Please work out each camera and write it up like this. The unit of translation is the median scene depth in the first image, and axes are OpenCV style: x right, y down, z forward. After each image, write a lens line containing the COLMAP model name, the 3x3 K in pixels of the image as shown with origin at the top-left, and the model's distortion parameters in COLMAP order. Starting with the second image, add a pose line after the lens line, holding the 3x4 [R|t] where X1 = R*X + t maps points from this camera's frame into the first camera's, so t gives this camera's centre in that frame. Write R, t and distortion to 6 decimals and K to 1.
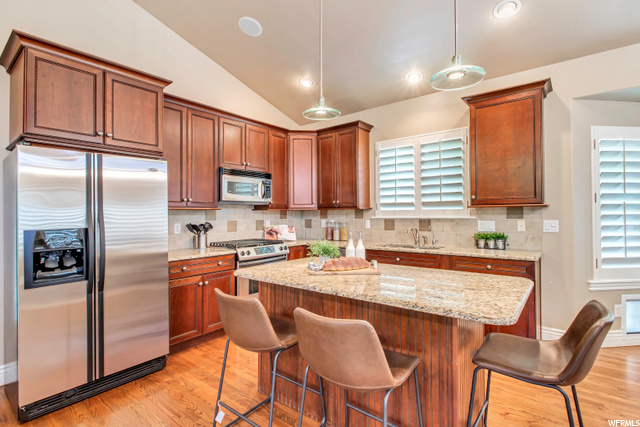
lens RADIAL K [[306.3, 0, 319.4], [0, 306.3, 209.3], [0, 0, 1]] dist [-0.000569, -0.000700]
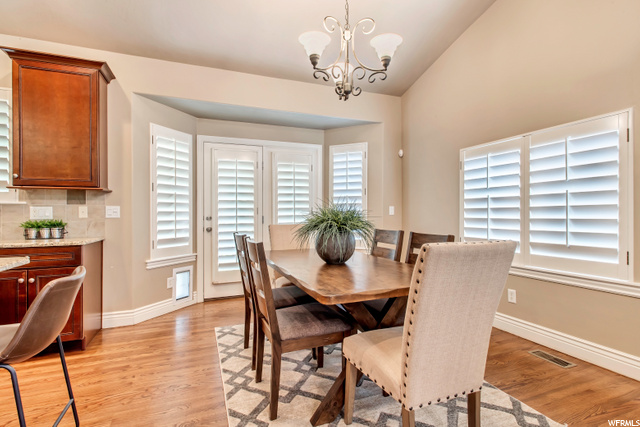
lens RADIAL K [[306.3, 0, 319.4], [0, 306.3, 209.3], [0, 0, 1]] dist [-0.000569, -0.000700]
pose [[0.483717, 0.021240, 0.874967, 0.187530], [-0.011625, 0.999773, -0.017843, 0.053821], [-0.875147, -0.001541, 0.483855, -0.085561]]
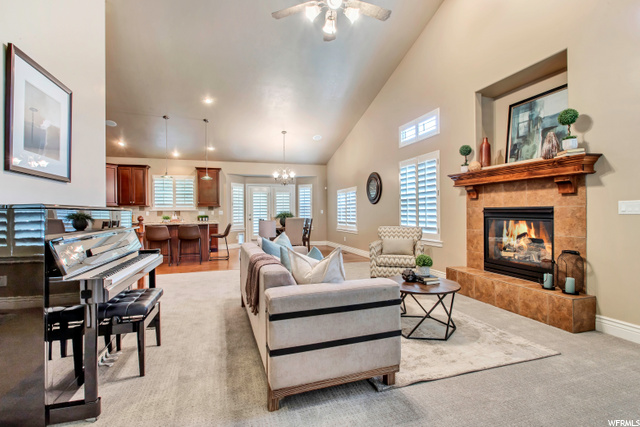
lens RADIAL K [[306.3, 0, 319.4], [0, 306.3, 209.3], [0, 0, 1]] dist [-0.000569, -0.000700]
pose [[0.549520, 0.013879, 0.835365, -1.246652], [-0.009400, 0.999901, -0.010429, 0.040069], [-0.835428, -0.002122, 0.549596, -1.489595]]
